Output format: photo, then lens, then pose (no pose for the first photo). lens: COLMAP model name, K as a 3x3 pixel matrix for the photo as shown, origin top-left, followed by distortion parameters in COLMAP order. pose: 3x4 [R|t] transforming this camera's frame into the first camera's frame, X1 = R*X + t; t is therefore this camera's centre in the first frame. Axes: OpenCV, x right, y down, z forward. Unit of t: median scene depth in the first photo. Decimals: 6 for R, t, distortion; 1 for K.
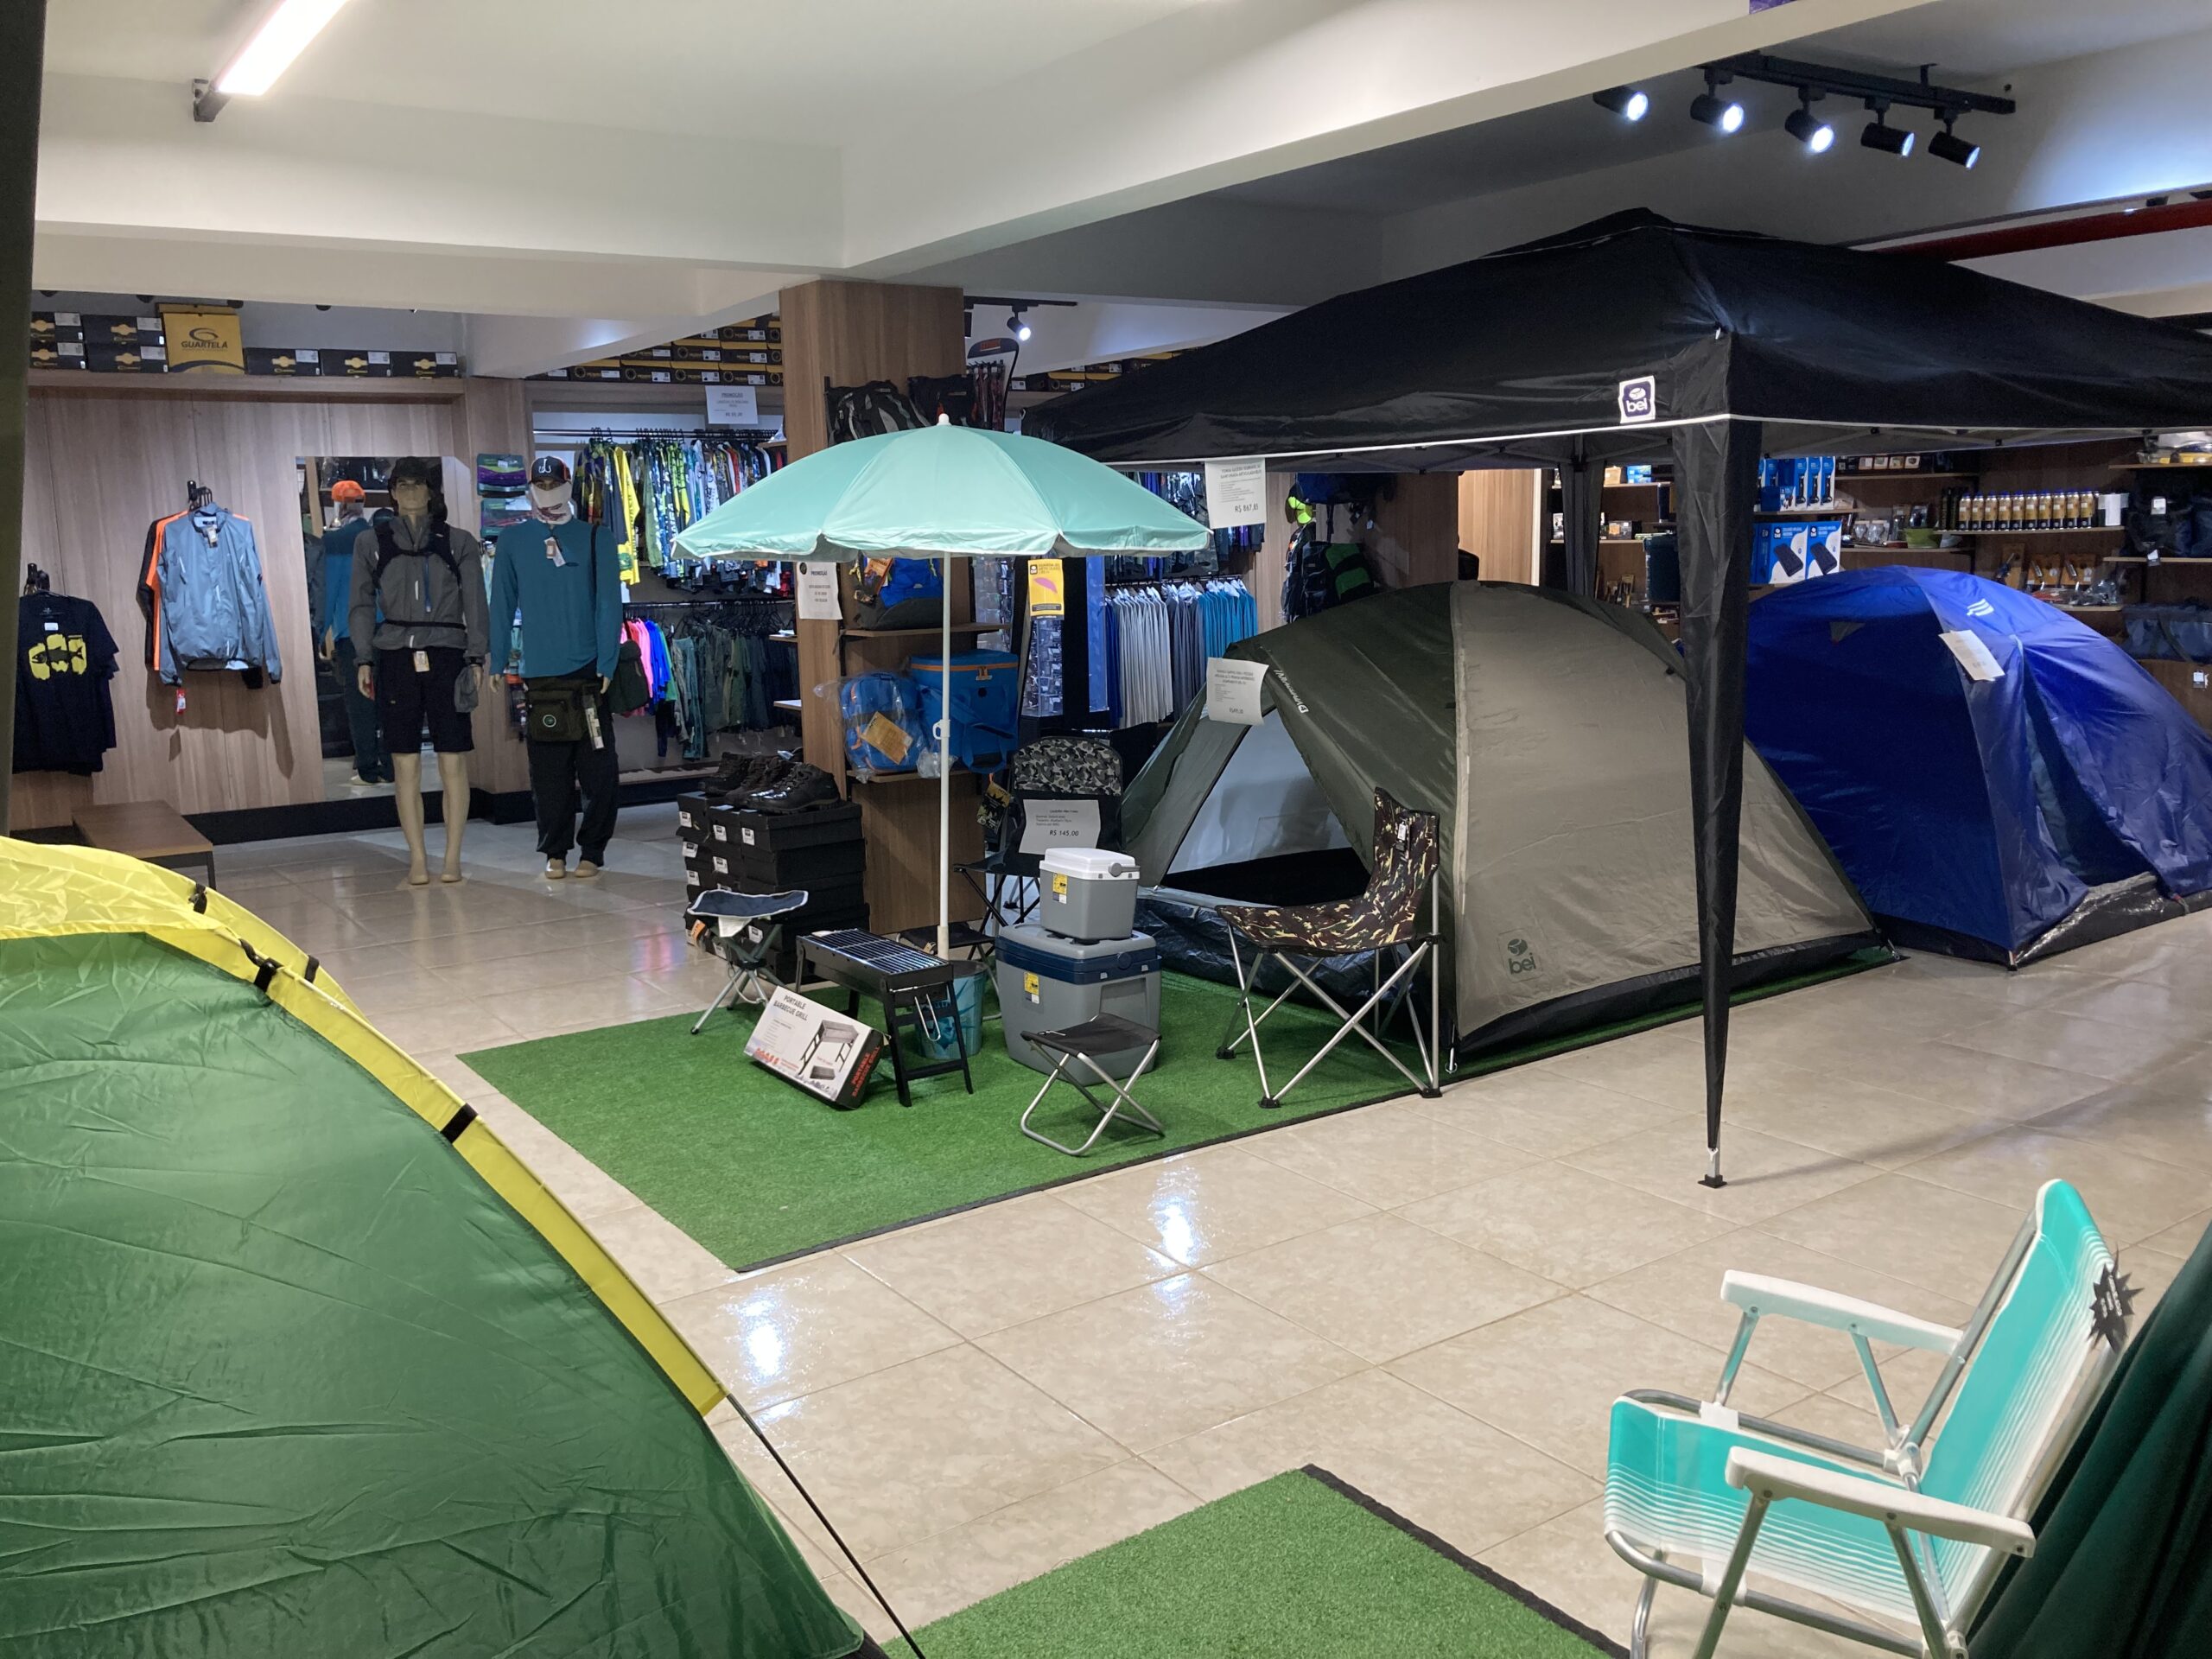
lens RADIAL K [[1827.9, 0, 1106.0], [0, 1827.9, 829.5], [0, 0, 1]] dist [-0.011161, 0.002189]
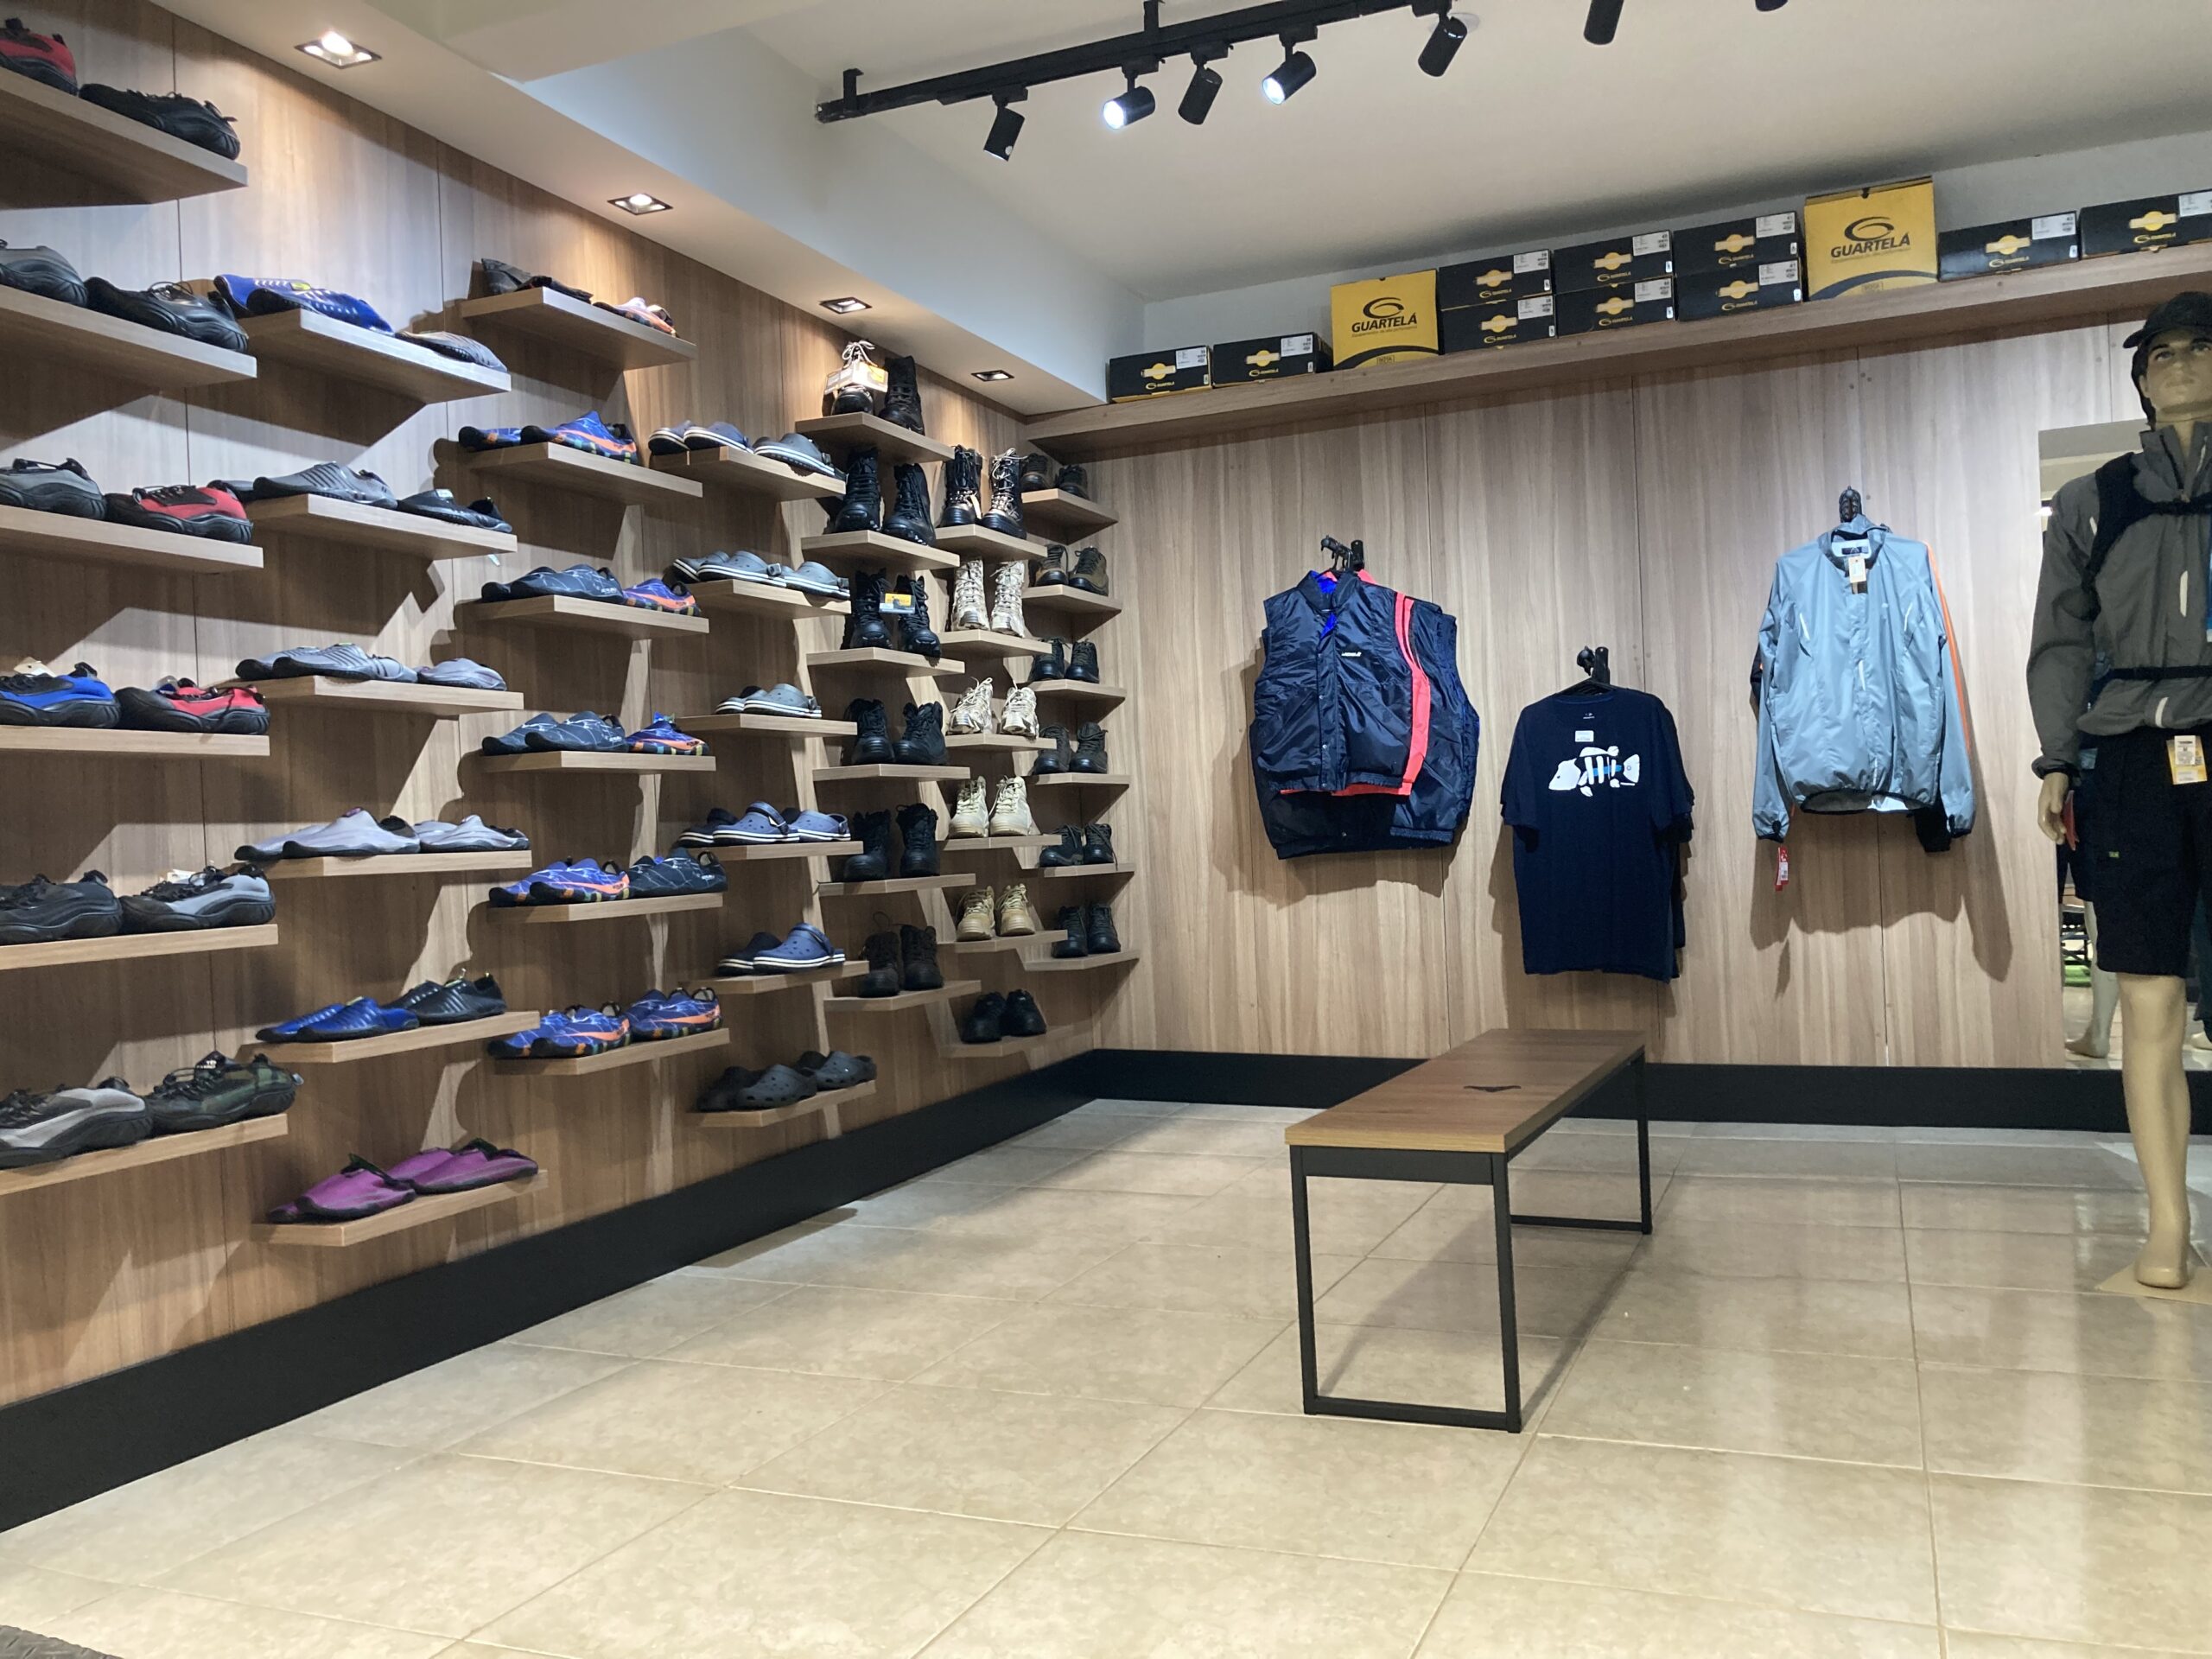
lens RADIAL K [[1827.9, 0, 1106.0], [0, 1827.9, 829.5], [0, 0, 1]] dist [-0.011161, 0.002189]
pose [[0.528974, -0.004942, -0.848624, -0.136610], [-0.108758, 0.991343, -0.073565, -0.016247], [0.841640, 0.131208, 0.523857, 0.520696]]
